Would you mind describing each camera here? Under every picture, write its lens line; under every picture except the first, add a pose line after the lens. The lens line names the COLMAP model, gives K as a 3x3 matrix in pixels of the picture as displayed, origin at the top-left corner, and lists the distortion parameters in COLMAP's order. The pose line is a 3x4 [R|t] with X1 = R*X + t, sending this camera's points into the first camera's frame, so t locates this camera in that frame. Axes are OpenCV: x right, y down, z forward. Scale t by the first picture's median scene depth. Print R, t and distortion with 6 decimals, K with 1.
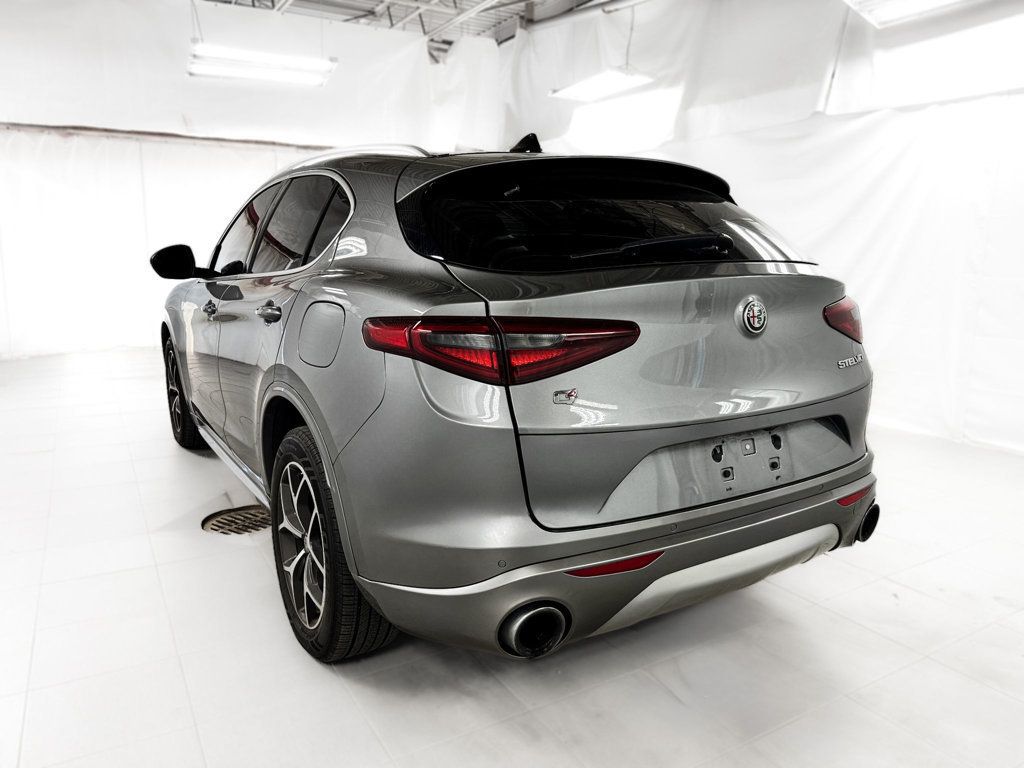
lens RADIAL K [[728.5, 0, 510.4], [0, 728.5, 386.5], [0, 0, 1]] dist [0.033896, -0.024620]
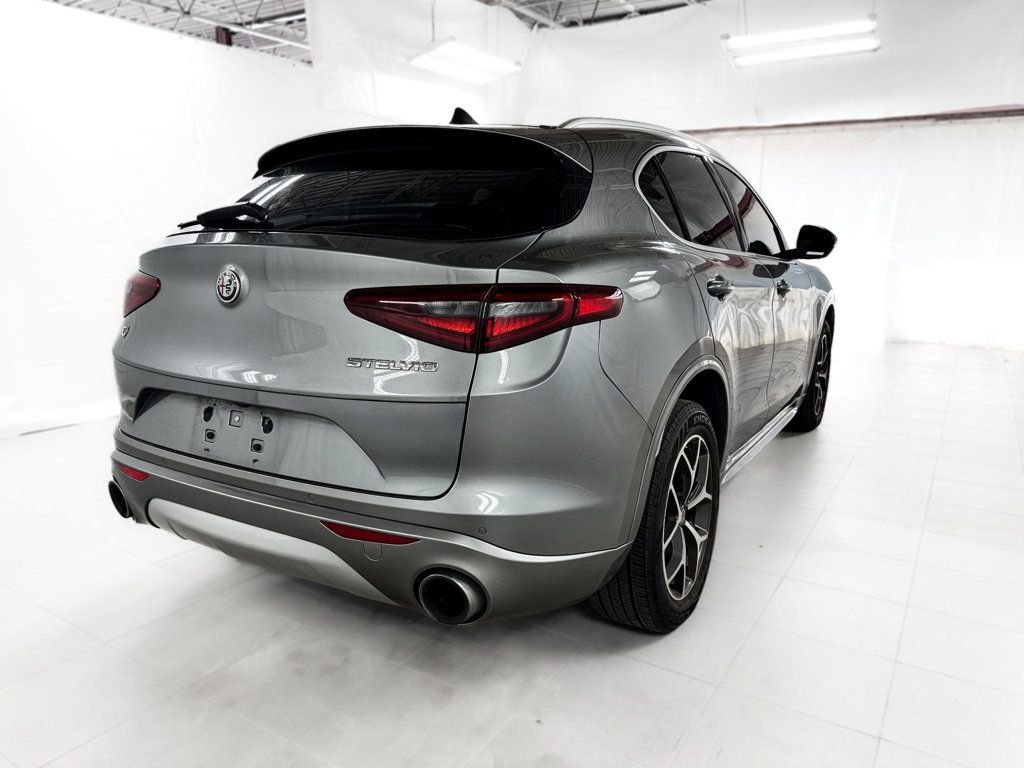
lens RADIAL K [[728.5, 0, 516.5], [0, 728.5, 400.3], [0, 0, 1]] dist [0.033896, -0.024620]
pose [[0.472064, 0.198670, -0.858886, 1.199933], [-0.176348, 0.975864, 0.128803, -0.121260], [0.863746, 0.090659, 0.495706, 0.740604]]
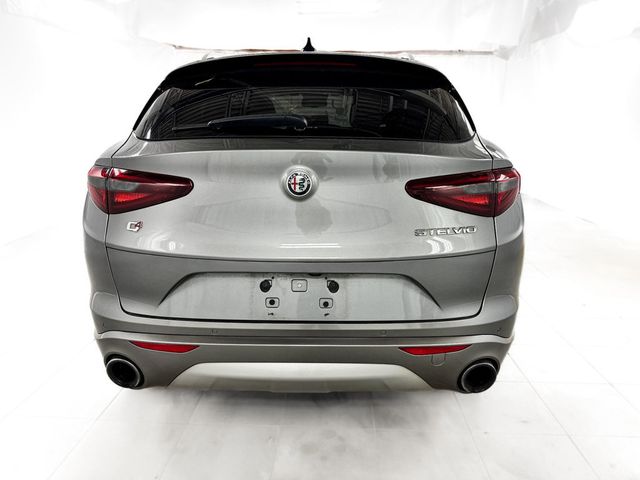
lens RADIAL K [[455.3, 0, 323.5], [0, 455.3, 240.0], [0, 0, 1]] dist [0.033896, -0.024620]
pose [[0.847095, 0.147926, -0.510439, 0.669603], [-0.109215, 0.988435, 0.105203, -0.074517], [0.520098, -0.033370, 0.853454, 0.309101]]
